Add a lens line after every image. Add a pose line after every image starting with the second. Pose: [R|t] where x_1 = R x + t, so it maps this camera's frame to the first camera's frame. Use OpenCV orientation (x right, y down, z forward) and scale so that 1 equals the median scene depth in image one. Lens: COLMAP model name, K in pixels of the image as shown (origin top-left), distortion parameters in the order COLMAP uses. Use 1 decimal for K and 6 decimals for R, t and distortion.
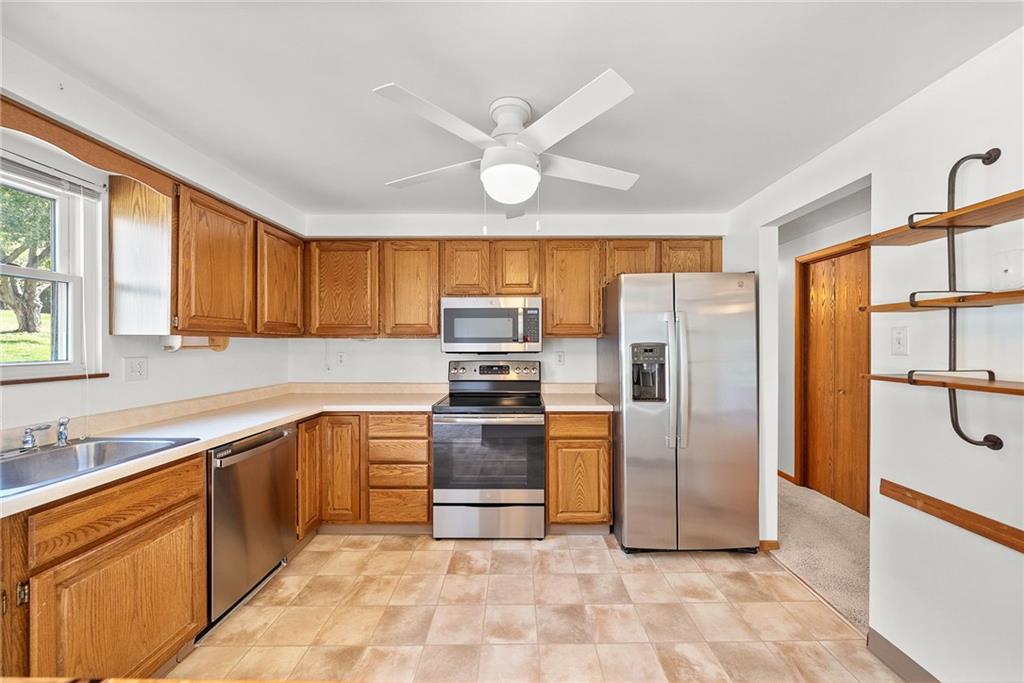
lens RADIAL K [[364.9, 0, 526.5], [0, 364.9, 342.4], [0, 0, 1]] dist [-0.000047, -0.000003]
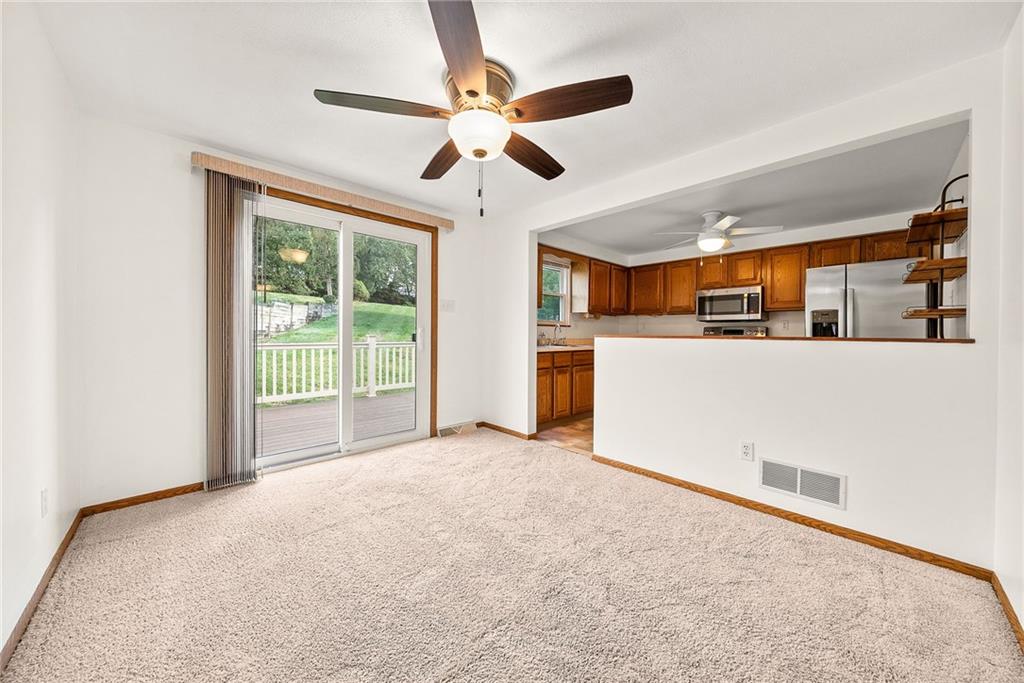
lens RADIAL K [[367.0, 0, 508.0], [0, 367.0, 337.6], [0, 0, 1]] dist [-0.000817, -0.000090]
pose [[0.676471, 0.015225, -0.736312, 0.527401], [-0.011454, 0.999883, 0.010151, 0.111840], [0.736380, 0.001567, 0.676566, -1.022952]]
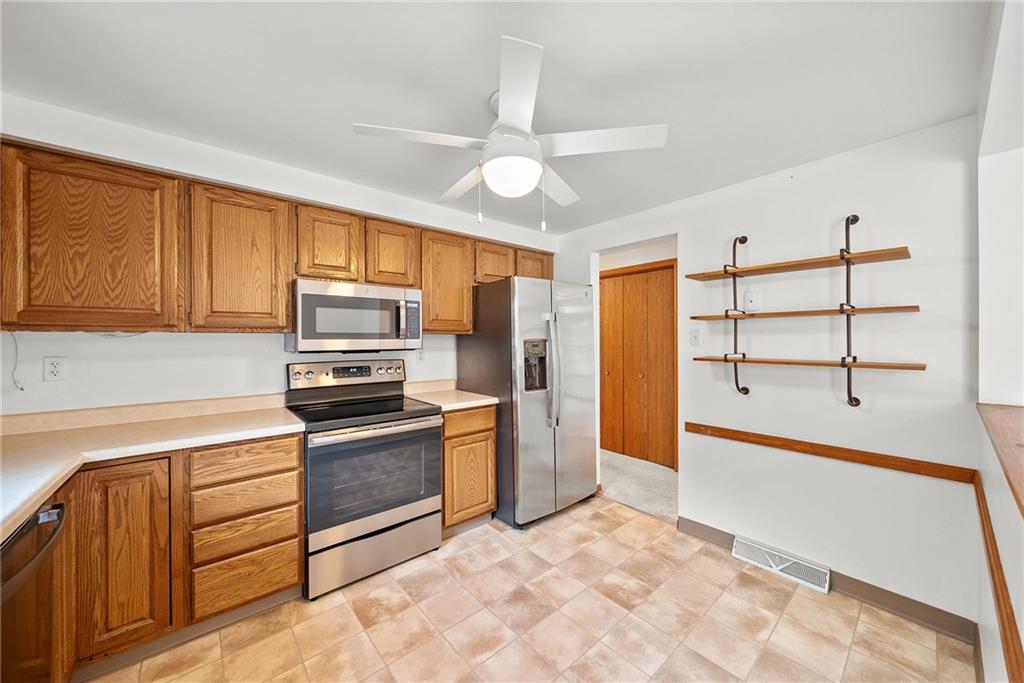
lens RADIAL K [[367.0, 0, 508.0], [0, 367.0, 337.6], [0, 0, 1]] dist [-0.000817, -0.000090]
pose [[0.764960, 0.001291, 0.644076, -0.427399], [0.001332, 0.999993, -0.003586, 0.001046], [-0.644076, 0.003601, 0.764953, 0.158115]]
